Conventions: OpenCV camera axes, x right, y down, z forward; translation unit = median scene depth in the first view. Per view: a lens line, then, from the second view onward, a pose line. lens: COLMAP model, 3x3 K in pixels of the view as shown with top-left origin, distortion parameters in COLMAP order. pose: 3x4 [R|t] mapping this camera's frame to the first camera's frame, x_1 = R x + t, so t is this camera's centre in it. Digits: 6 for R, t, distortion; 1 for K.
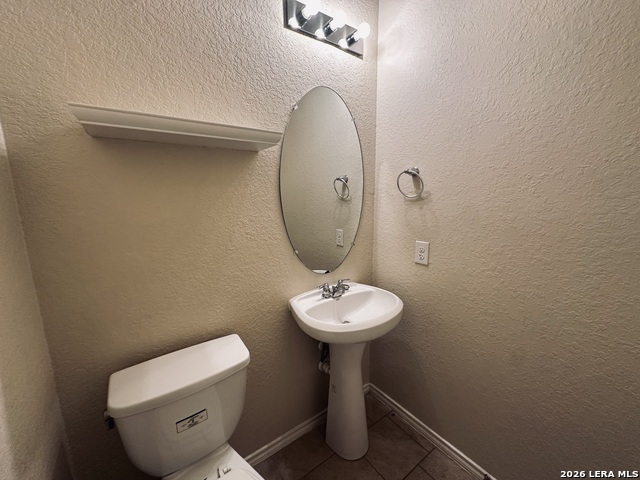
lens RADIAL K [[255.0, 0, 319.6], [0, 255.0, 240.7], [0, 0, 1]] dist [-0.002505, 0.000142]
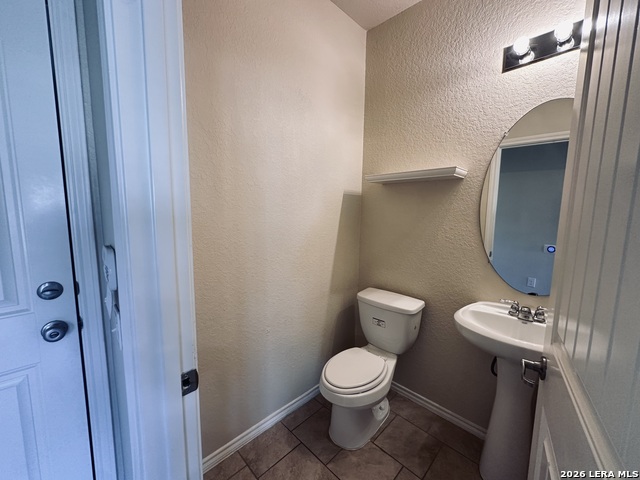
lens RADIAL K [[255.0, 0, 319.9], [0, 255.0, 239.8], [0, 0, 1]] dist [-0.002505, 0.000142]
pose [[0.154825, 0.133324, -0.978905, 0.982024], [-0.187168, 0.976866, 0.103443, -0.028405], [0.970050, 0.167204, 0.176197, 0.077821]]
